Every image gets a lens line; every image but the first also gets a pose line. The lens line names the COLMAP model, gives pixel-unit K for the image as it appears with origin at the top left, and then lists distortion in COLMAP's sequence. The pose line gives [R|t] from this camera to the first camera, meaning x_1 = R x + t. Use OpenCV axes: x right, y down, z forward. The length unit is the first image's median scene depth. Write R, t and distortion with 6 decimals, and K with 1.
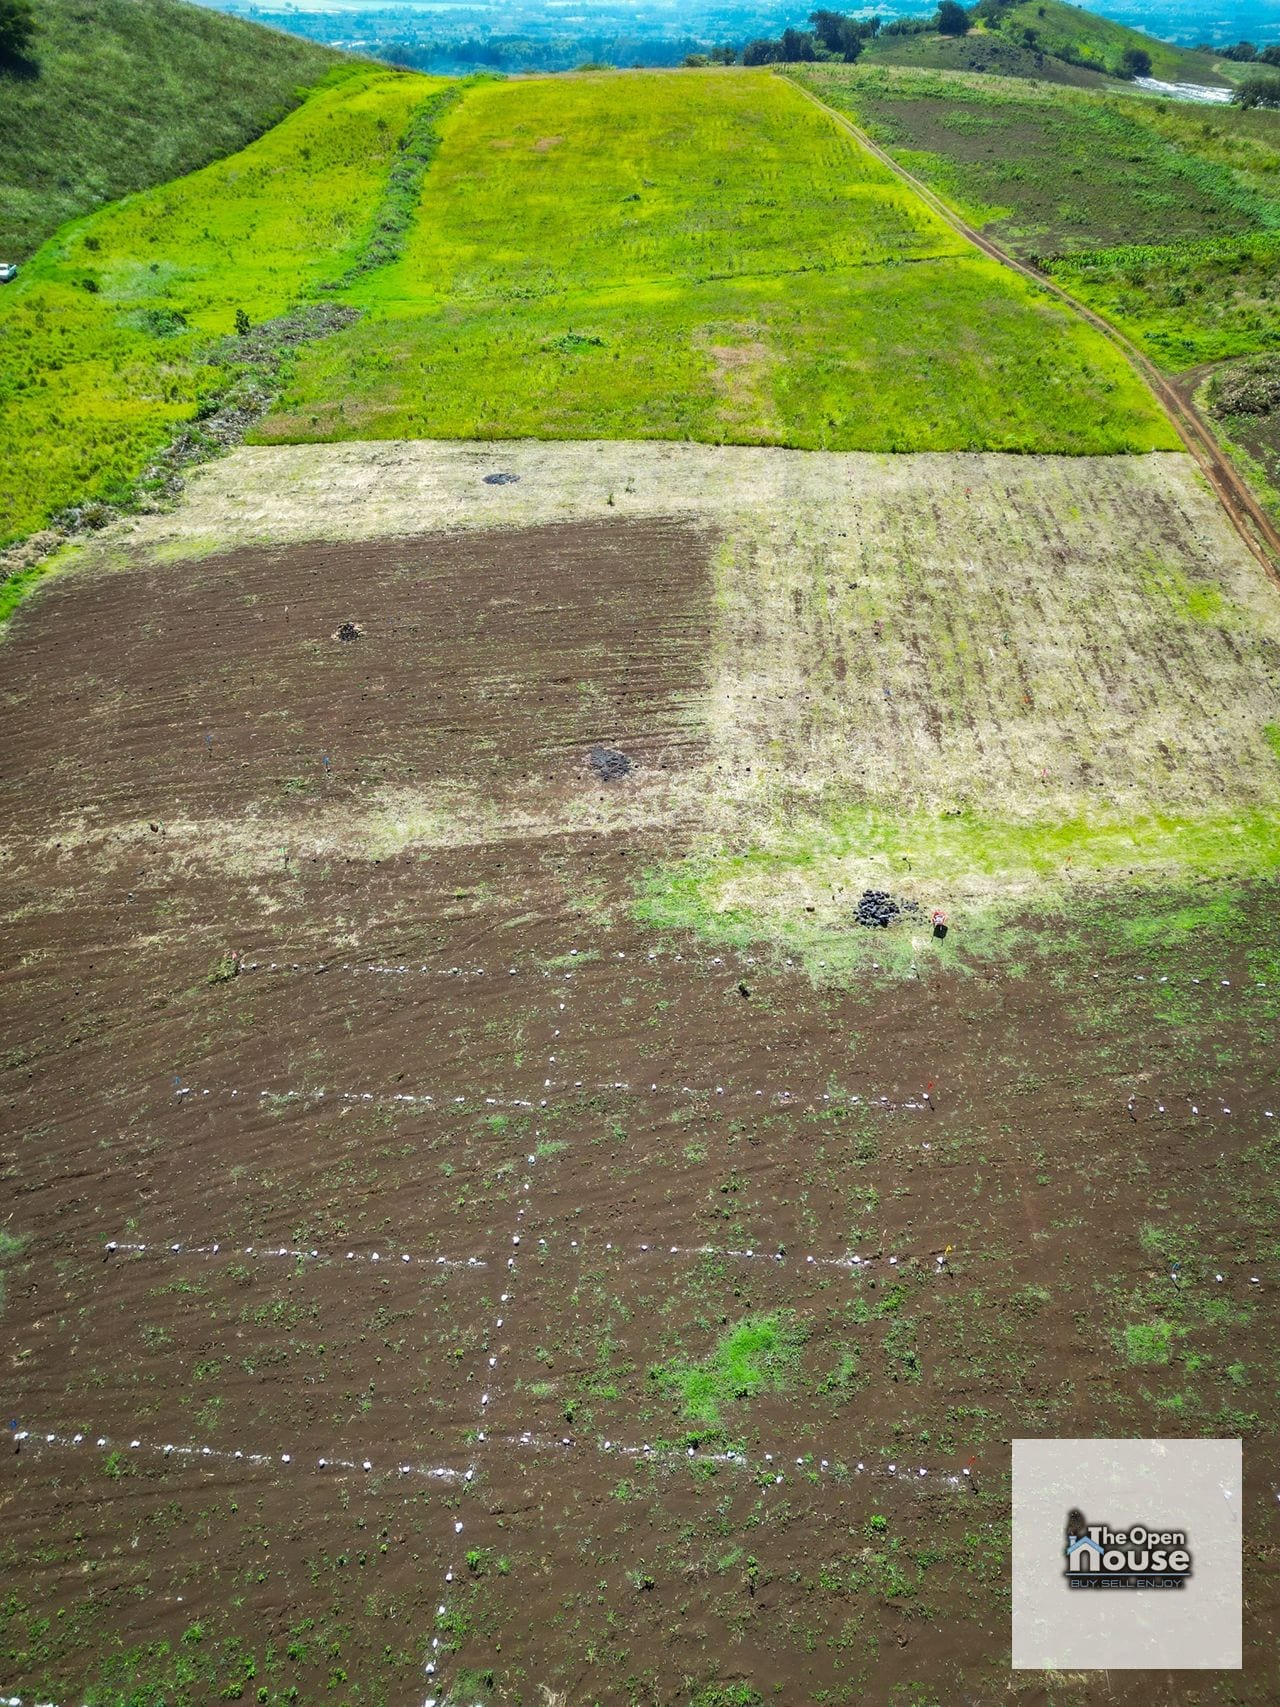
lens RADIAL K [[1188.2, 0, 640.4], [0, 1188.2, 860.2], [0, 0, 1]] dist [0.068575, -0.057608]
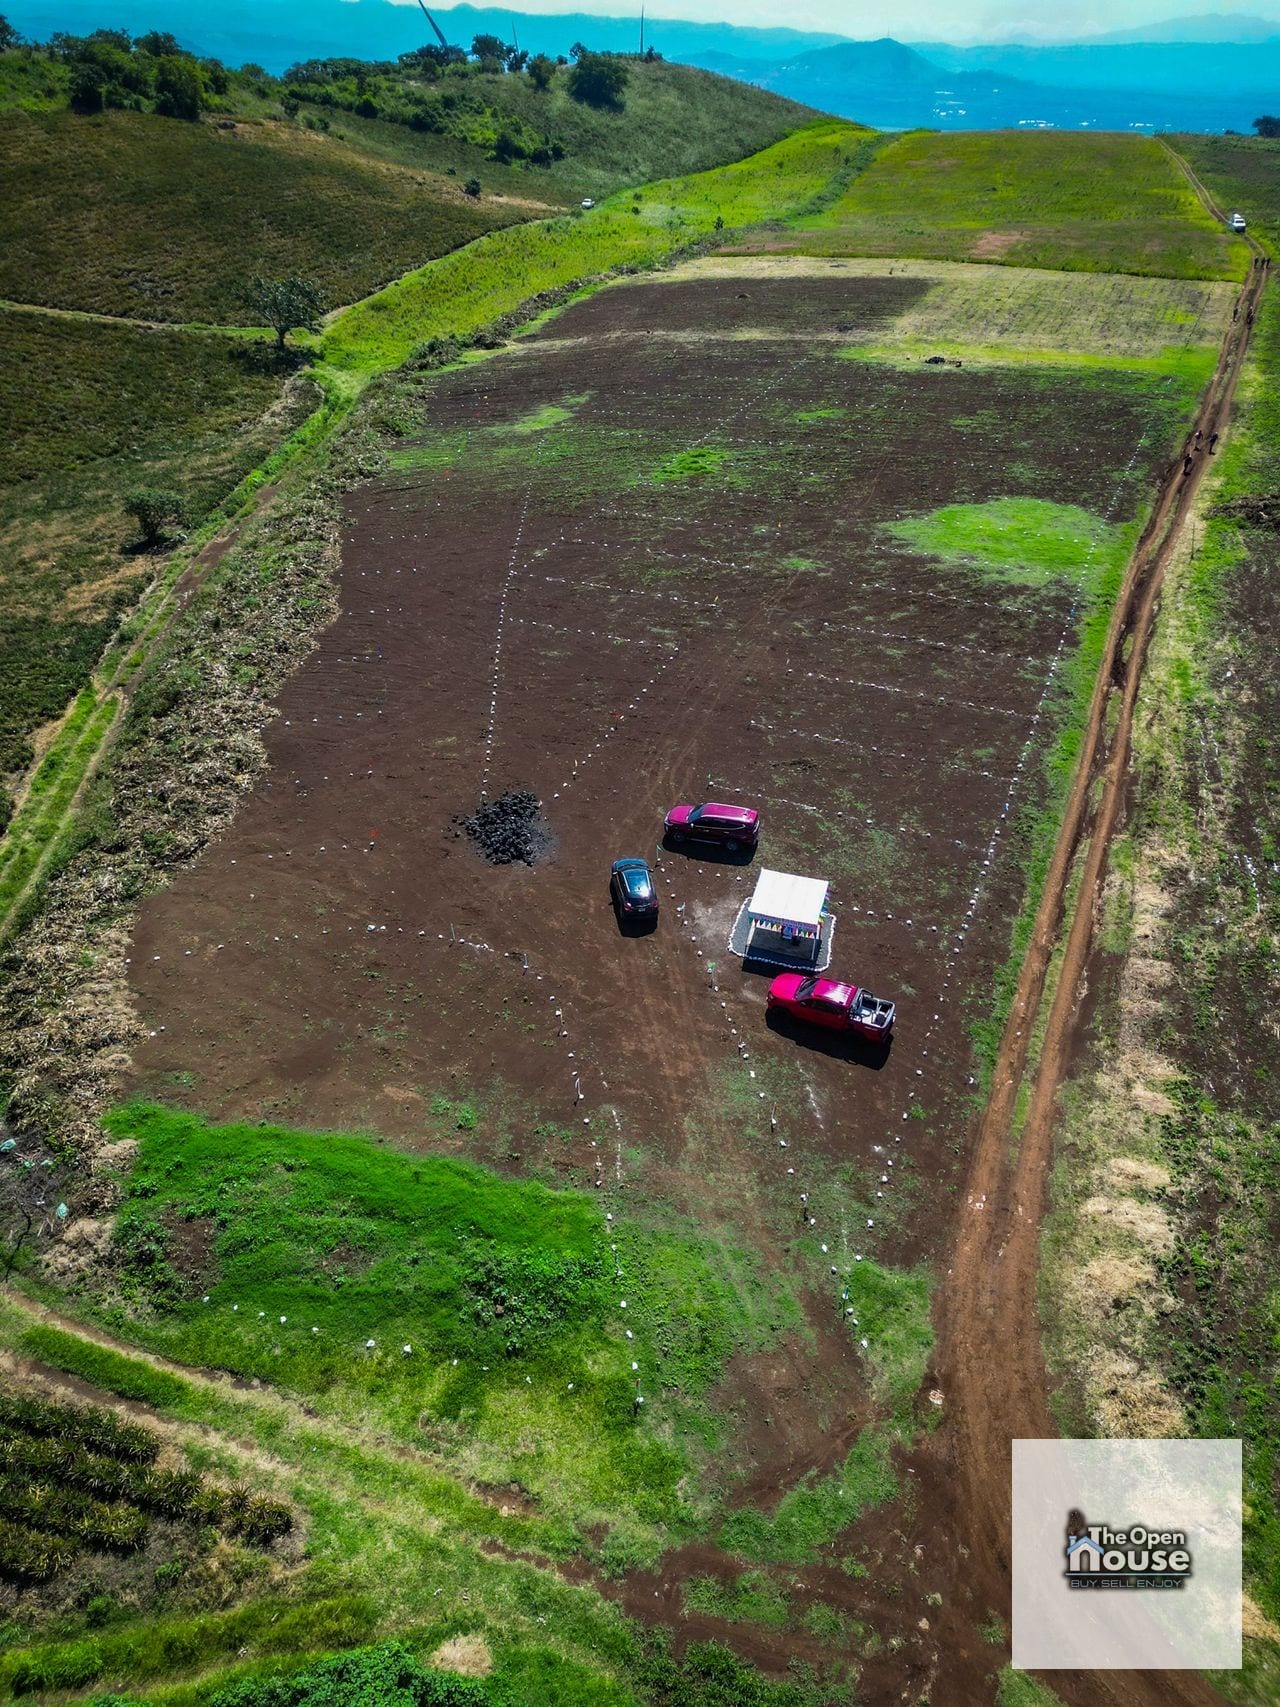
lens RADIAL K [[1188.2, 0, 638.8], [0, 1188.2, 856.6], [0, 0, 1]] dist [0.068575, -0.057608]
pose [[0.939294, 0.203947, -0.275921, 0.456437], [-0.224300, 0.973527, -0.043981, 1.117527], [0.259647, 0.103200, 0.960174, -1.211375]]
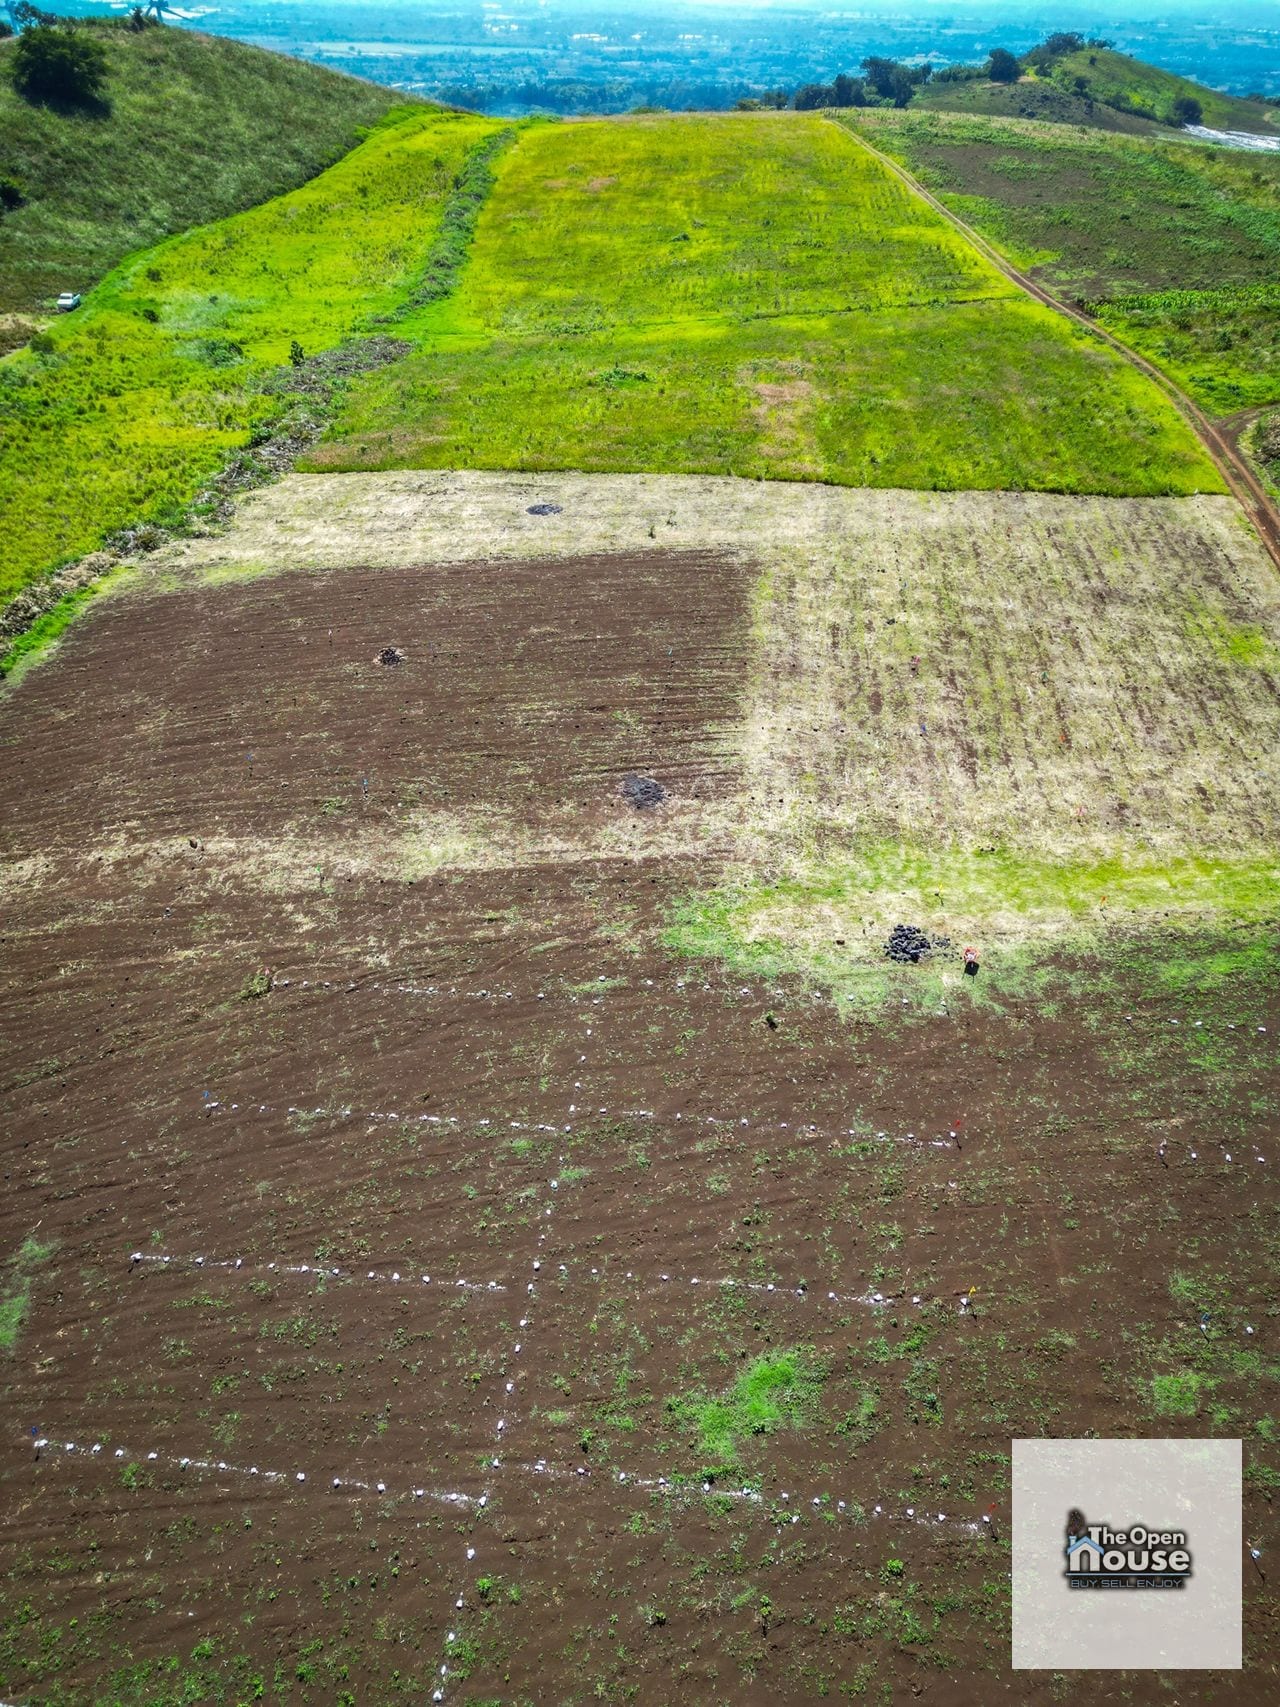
lens RADIAL K [[1188.2, 0, 640.3], [0, 1188.2, 860.3], [0, 0, 1]] dist [0.068575, -0.057608]
pose [[0.999275, 0.026536, -0.027303, 0.000646], [-0.027211, 0.999326, -0.024636, 0.001511], [0.026631, 0.025362, 0.999324, -0.002998]]
